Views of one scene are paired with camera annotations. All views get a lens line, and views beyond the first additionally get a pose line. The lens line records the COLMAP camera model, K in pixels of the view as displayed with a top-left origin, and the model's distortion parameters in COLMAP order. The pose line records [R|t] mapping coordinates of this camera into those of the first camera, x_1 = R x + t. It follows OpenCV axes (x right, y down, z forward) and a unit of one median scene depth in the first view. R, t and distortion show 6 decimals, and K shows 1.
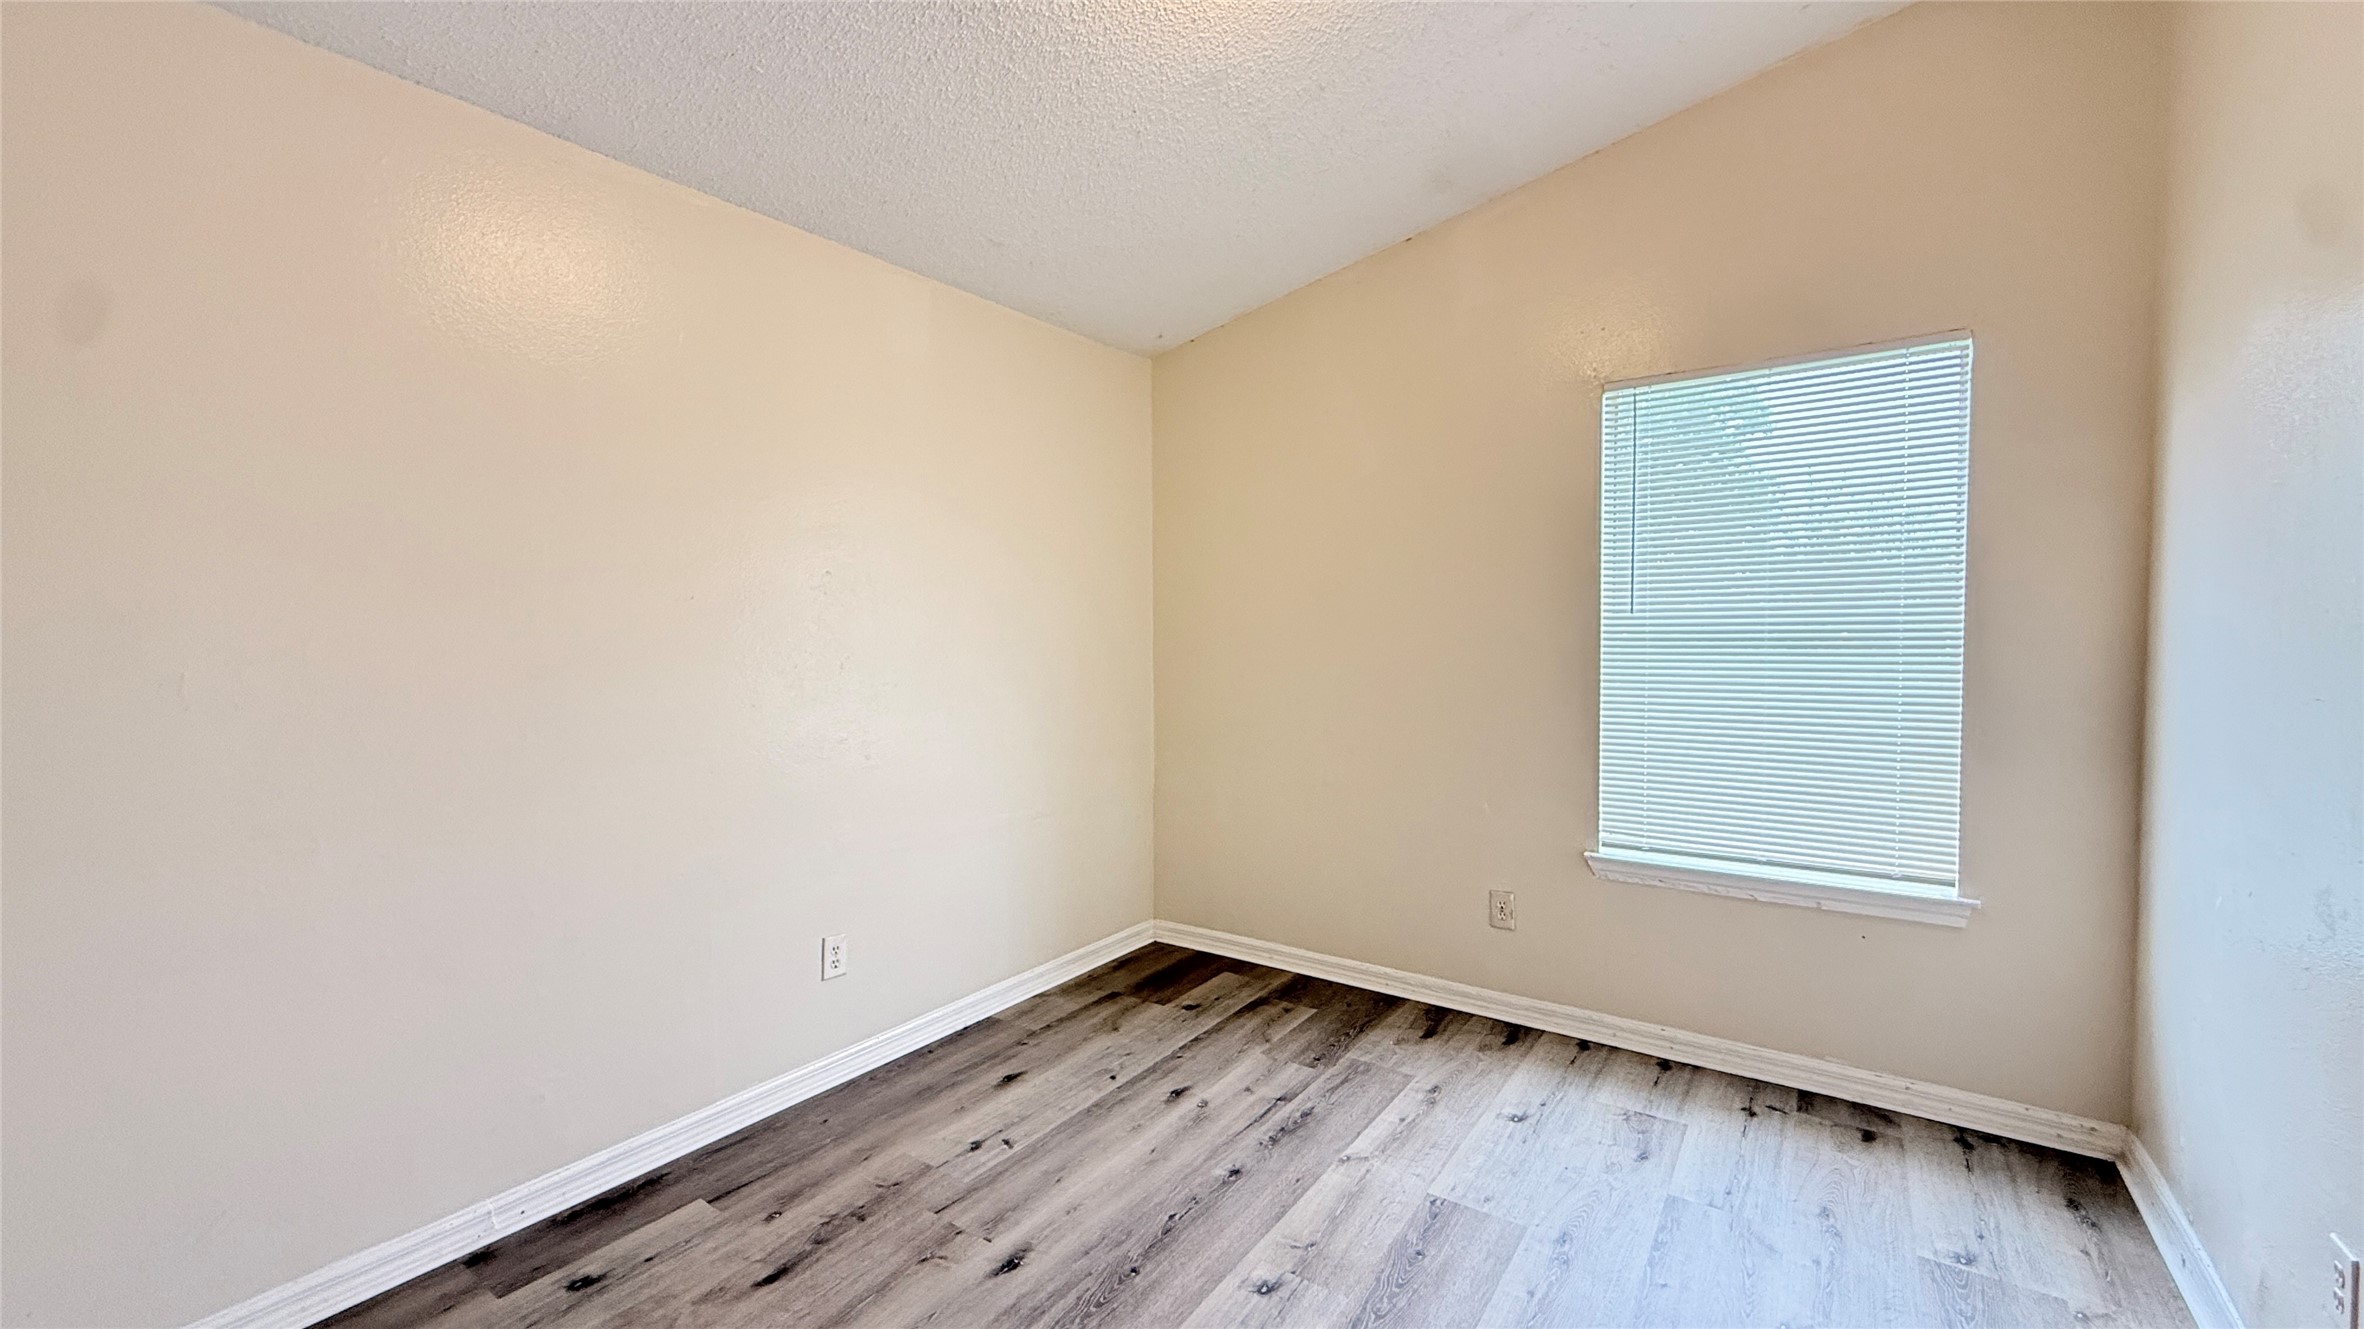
lens RADIAL K [[942.9, 0, 1175.4], [0, 942.9, 664.4], [0, 0, 1]] dist [-0.001013, -0.000219]
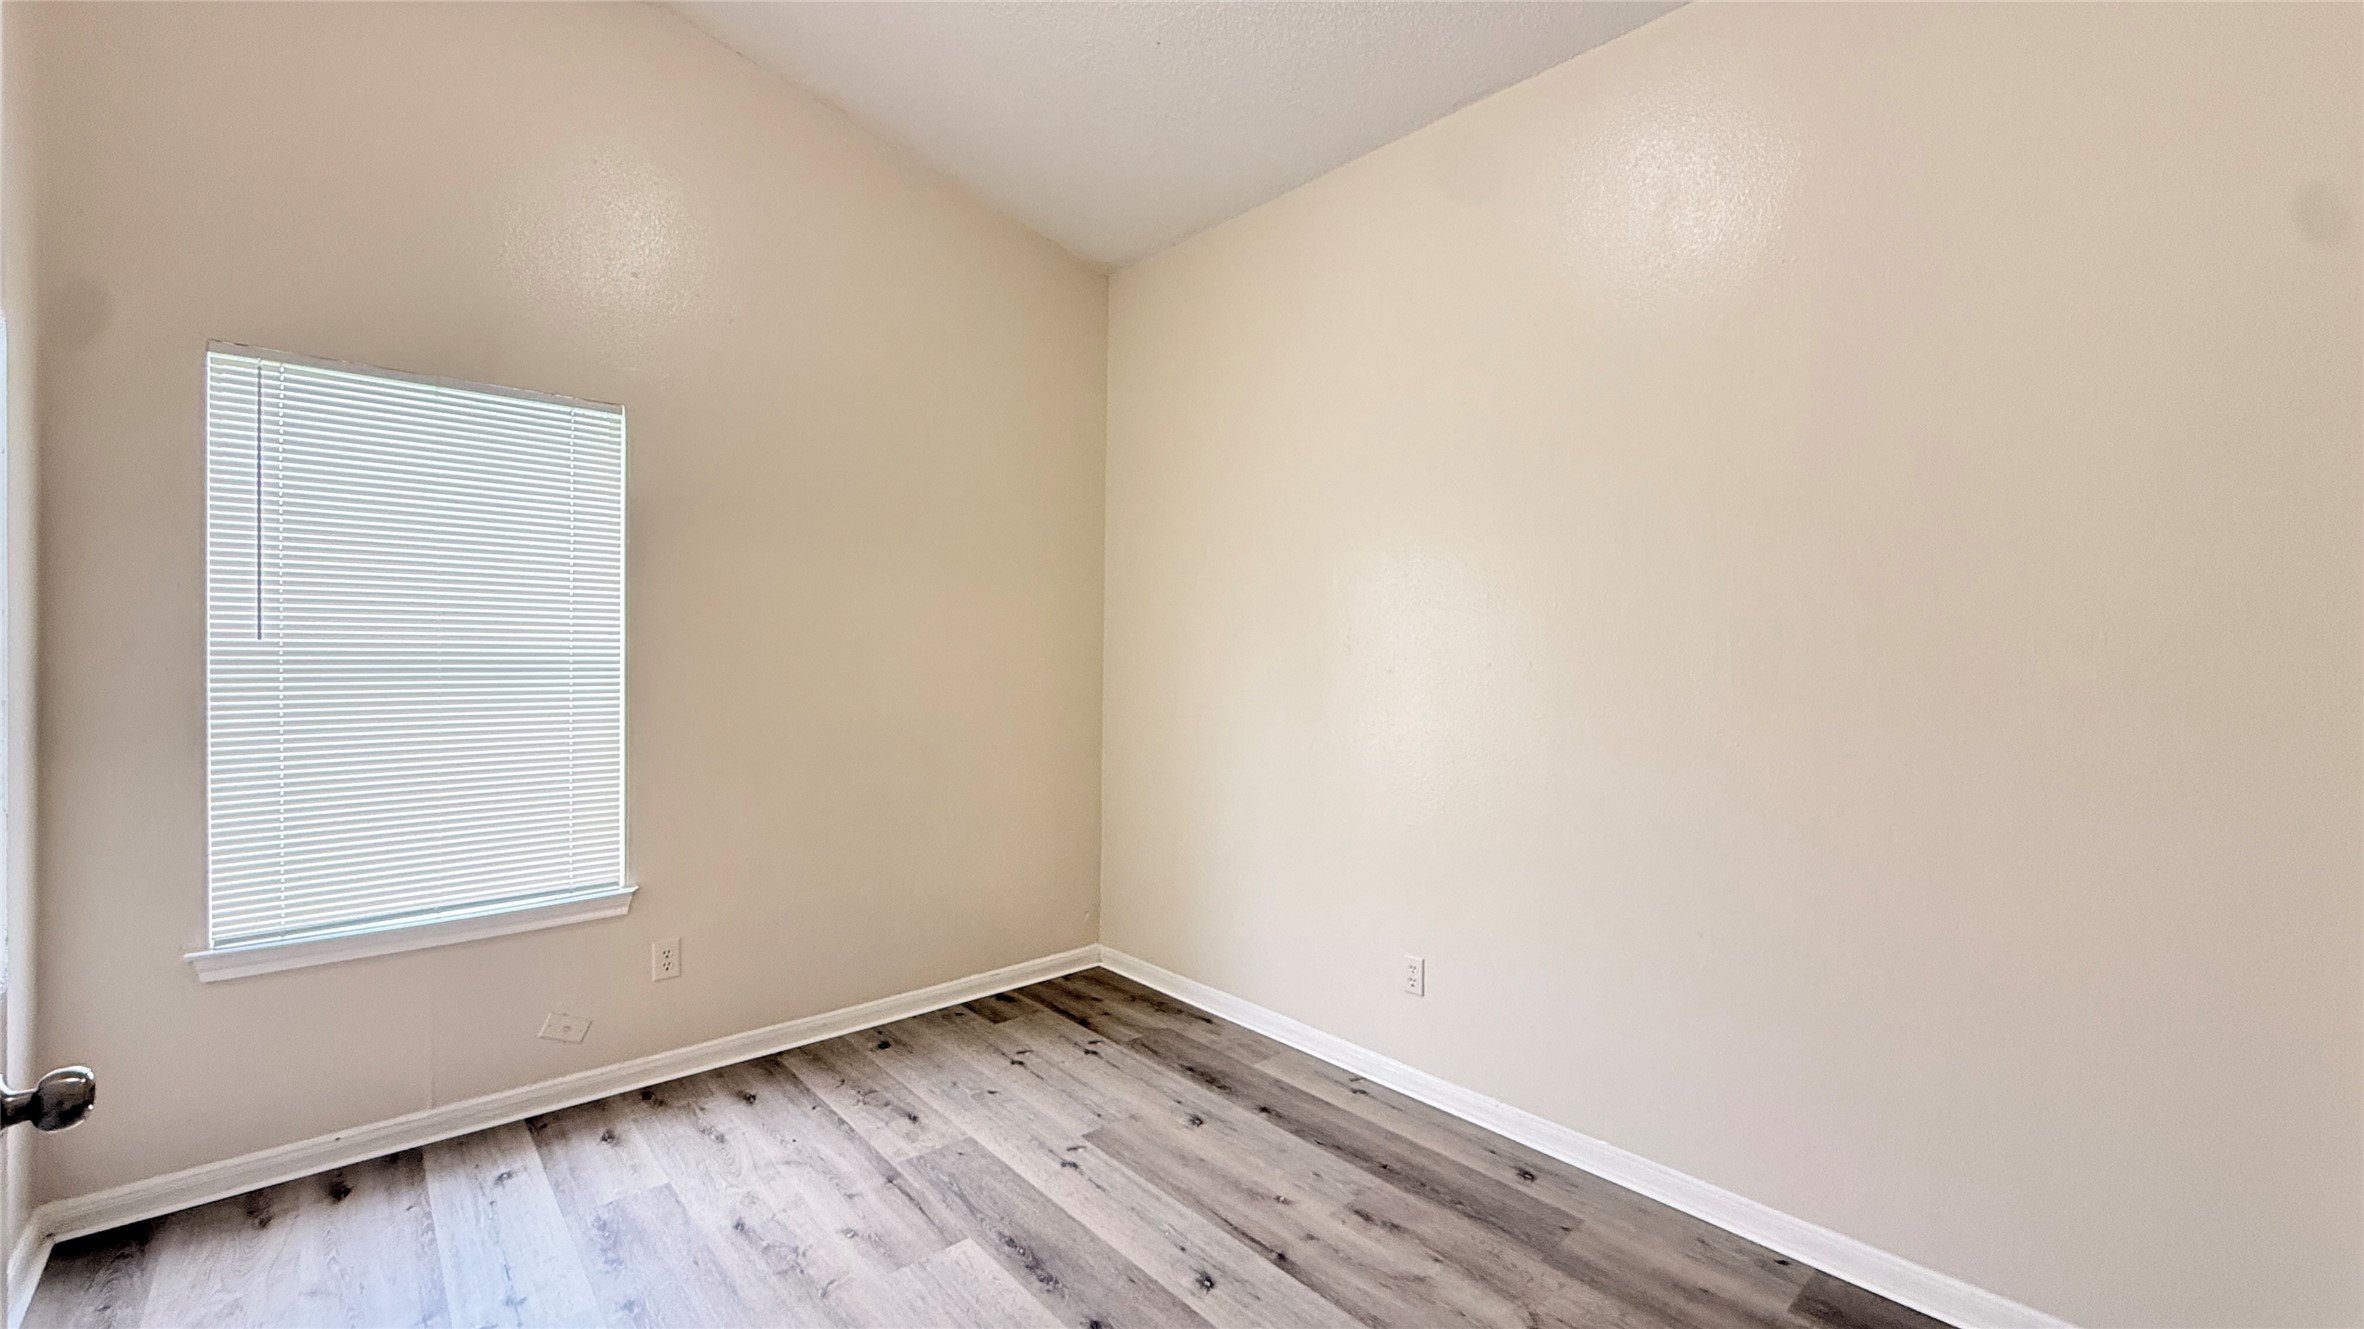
lens RADIAL K [[924.9, 0, 1154.8], [0, 924.9, 659.5], [0, 0, 1]] dist [-0.000184, -0.000049]
pose [[0.222864, 0.006878, 0.974825, -0.136394], [0.027922, 0.999520, -0.013436, -0.004150], [-0.974450, 0.030214, 0.222565, 0.101488]]
